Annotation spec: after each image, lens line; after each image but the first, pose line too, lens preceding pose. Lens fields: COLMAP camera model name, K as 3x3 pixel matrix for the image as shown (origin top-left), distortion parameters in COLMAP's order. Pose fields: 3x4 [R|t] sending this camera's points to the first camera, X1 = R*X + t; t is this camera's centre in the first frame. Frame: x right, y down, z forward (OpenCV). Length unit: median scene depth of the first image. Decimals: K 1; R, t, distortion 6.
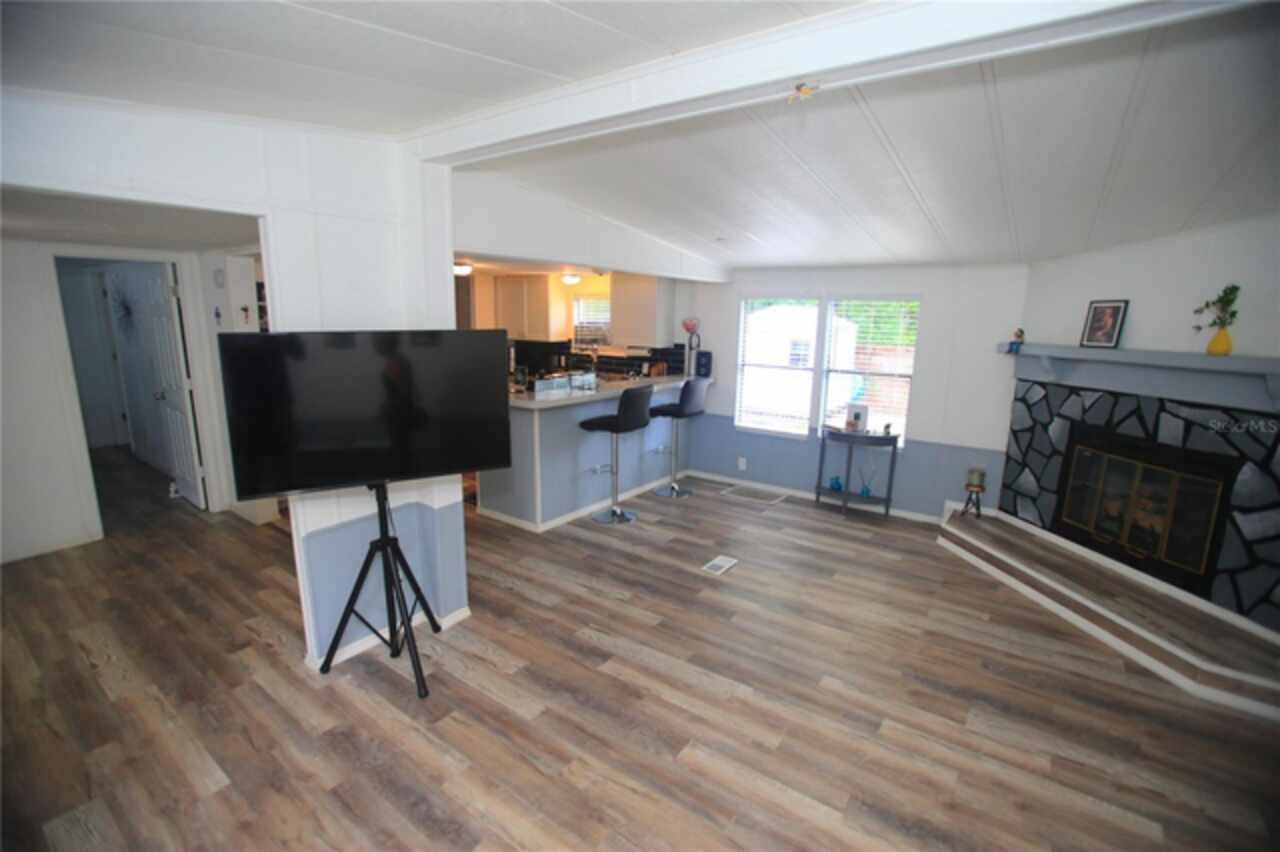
lens RADIAL K [[585.9, 0, 635.8], [0, 585.9, 429.7], [0, 0, 1]] dist [-0.079971, 0.033283]
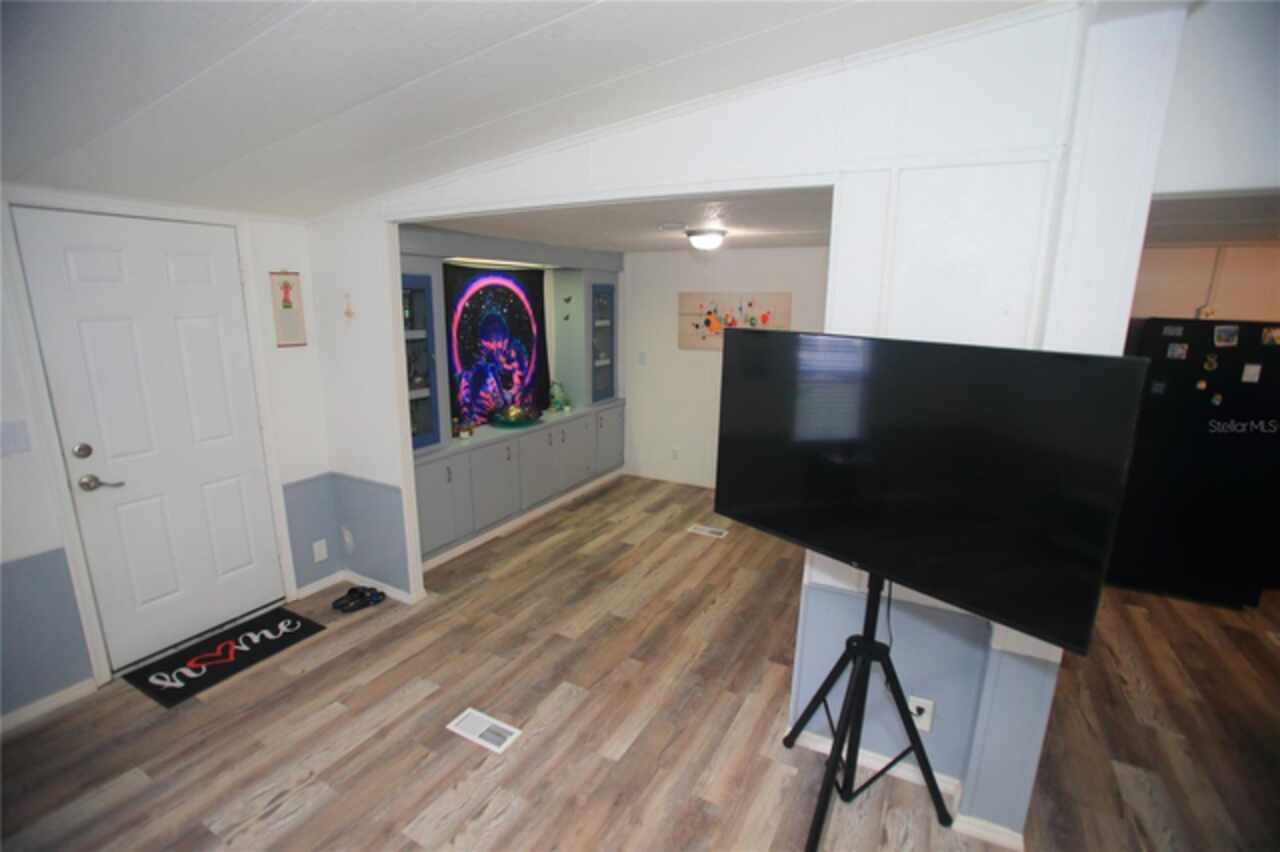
lens RADIAL K [[585.9, 0, 635.8], [0, 585.9, 429.7], [0, 0, 1]] dist [-0.079971, 0.033283]
pose [[0.129609, 0.204772, -0.970191, 0.103885], [-0.212873, 0.961376, 0.174473, -0.085456], [0.968446, 0.183914, 0.168193, 0.434716]]
